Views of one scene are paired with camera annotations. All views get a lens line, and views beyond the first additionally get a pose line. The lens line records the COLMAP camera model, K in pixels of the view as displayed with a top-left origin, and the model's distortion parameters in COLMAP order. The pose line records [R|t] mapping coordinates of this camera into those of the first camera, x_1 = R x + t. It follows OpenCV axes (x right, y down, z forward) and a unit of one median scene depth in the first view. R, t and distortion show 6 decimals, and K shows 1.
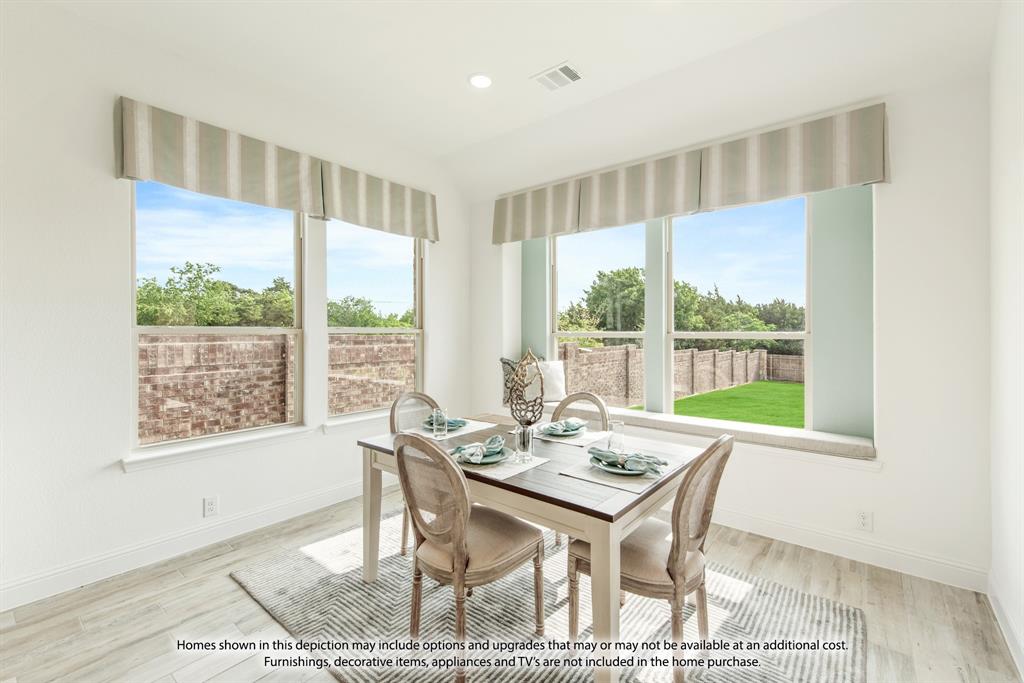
lens RADIAL K [[438.6, 0, 512.7], [0, 438.6, 331.3], [0, 0, 1]] dist [0.003352, 0.000126]
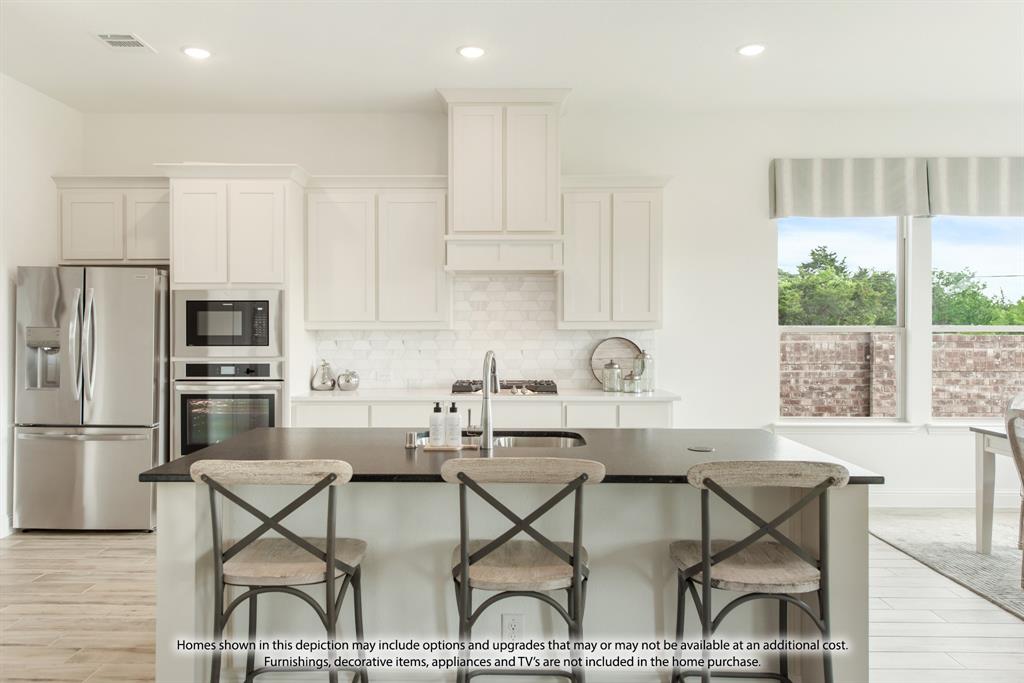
lens RADIAL K [[714.1, 0, 496.3], [0, 714.1, 334.4], [0, 0, 1]] dist [0.010377, 0.000370]
pose [[0.616859, 0.004796, -0.787059, 0.179961], [0.001190, 0.999975, 0.007026, -0.001828], [0.787073, -0.005271, 0.616838, -0.570541]]
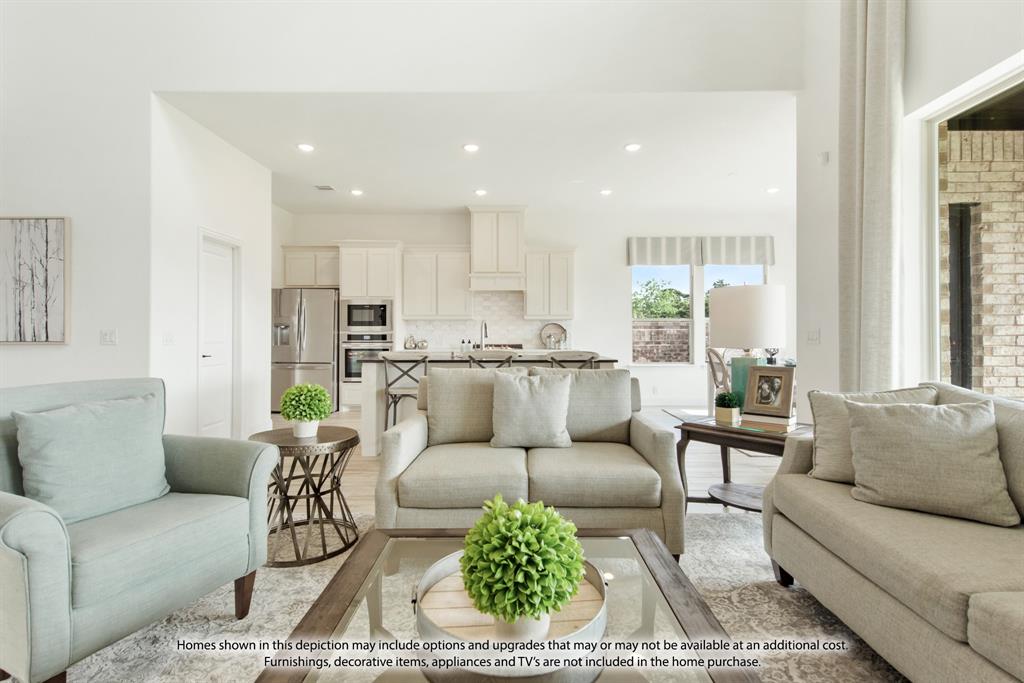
lens RADIAL K [[479.2, 0, 514.4], [0, 479.2, 334.3], [0, 0, 1]] dist [0.001809, 0.000168]
pose [[0.622217, -0.000951, -0.782845, 0.580788], [0.001045, 0.999999, -0.000384, 0.050828], [0.782844, -0.000579, 0.622217, -0.812063]]
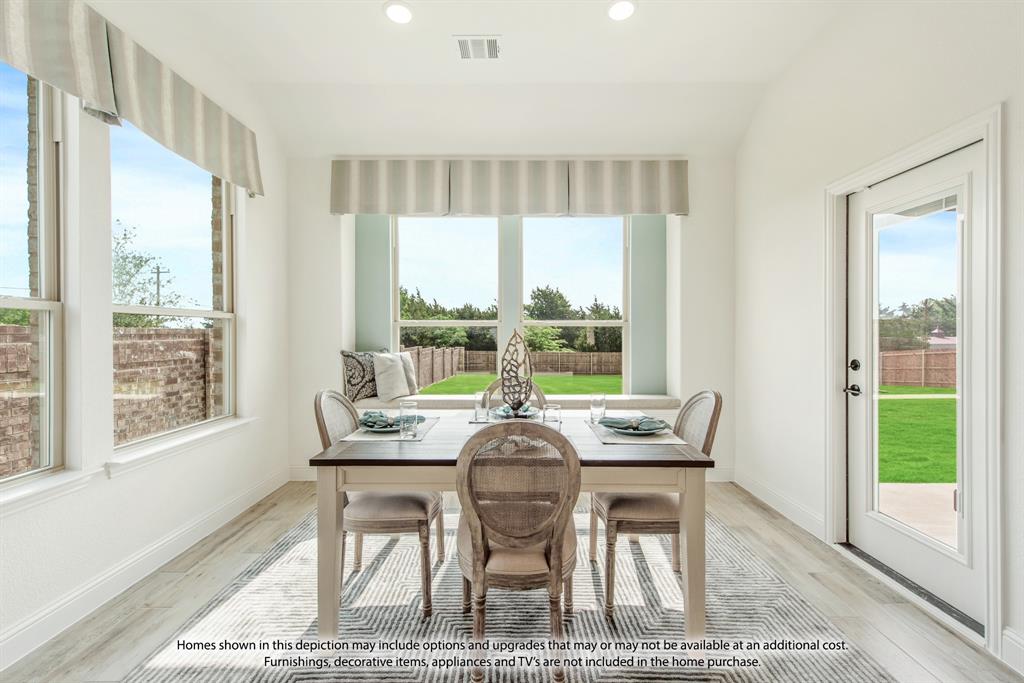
lens RADIAL K [[434.9, 0, 514.3], [0, 434.9, 335.3], [0, 0, 1]] dist [-0.000317, -0.000211]
pose [[0.774209, -0.003680, 0.632919, -0.283085], [0.000277, 0.999985, 0.005475, 0.026378], [-0.632930, -0.004063, 0.774199, 0.140924]]
